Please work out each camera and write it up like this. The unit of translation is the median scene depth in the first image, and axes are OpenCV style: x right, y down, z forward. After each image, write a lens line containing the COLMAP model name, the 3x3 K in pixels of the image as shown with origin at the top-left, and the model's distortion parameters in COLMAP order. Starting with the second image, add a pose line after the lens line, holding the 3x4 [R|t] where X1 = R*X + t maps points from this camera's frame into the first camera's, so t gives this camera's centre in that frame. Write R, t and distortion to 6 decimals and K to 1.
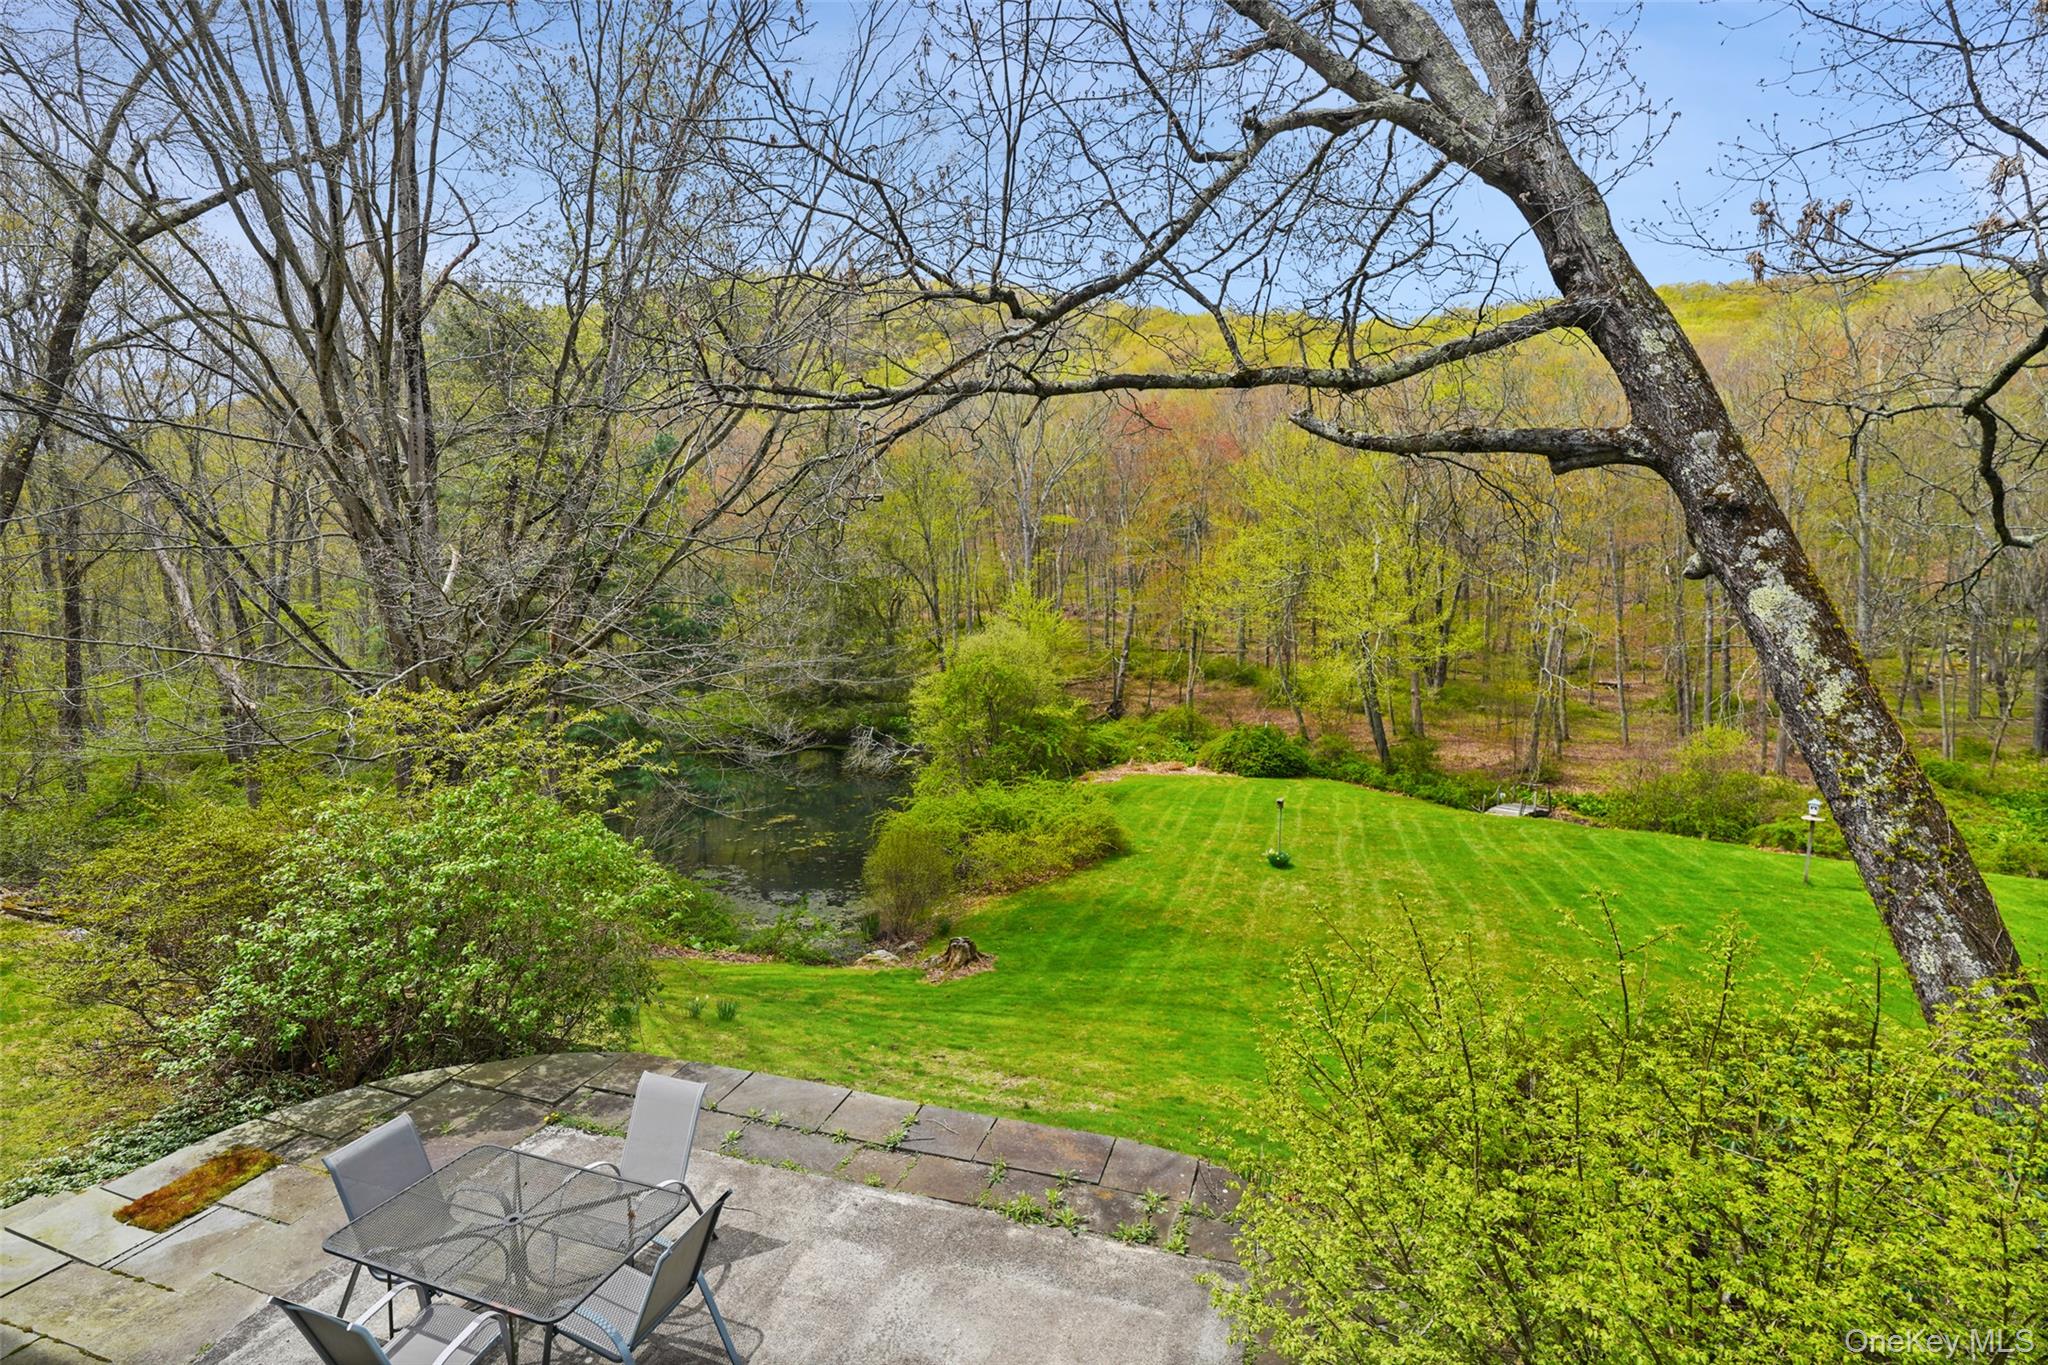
lens RADIAL K [[953.5, 0, 1006.1], [0, 953.5, 683.2], [0, 0, 1]] dist [-0.008198, 0.003751]
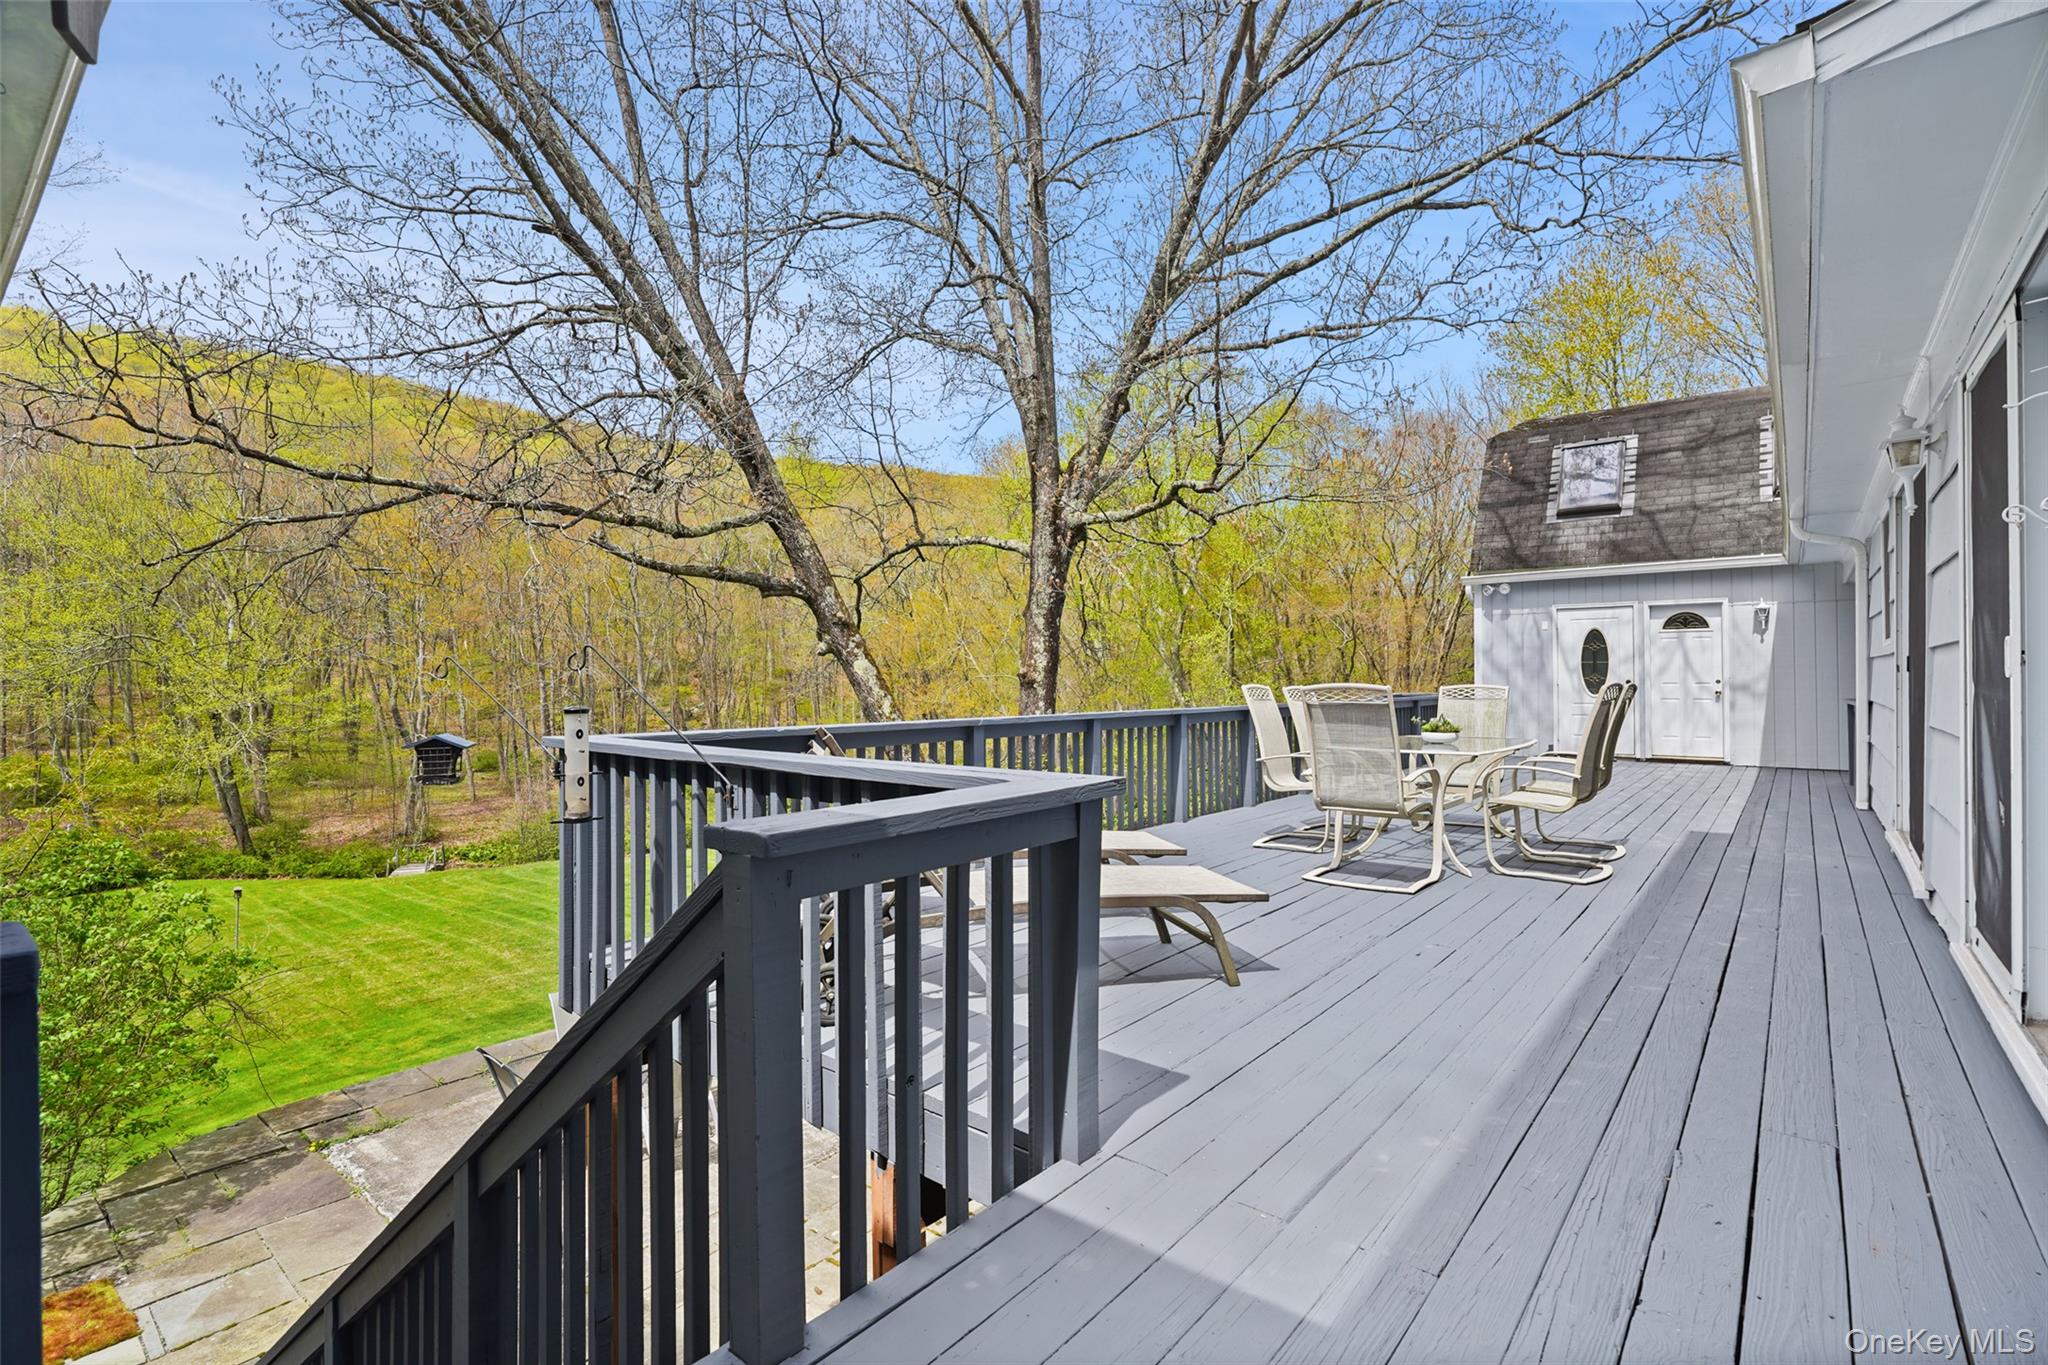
lens RADIAL K [[953.5, 0, 1026.5], [0, 953.5, 680.4], [0, 0, 1]] dist [-0.008198, 0.003751]
pose [[0.349932, -0.002376, 0.936772, -0.981598], [0.080600, 0.996365, -0.027581, 0.033379], [-0.933301, 0.085155, 0.348851, -0.119070]]
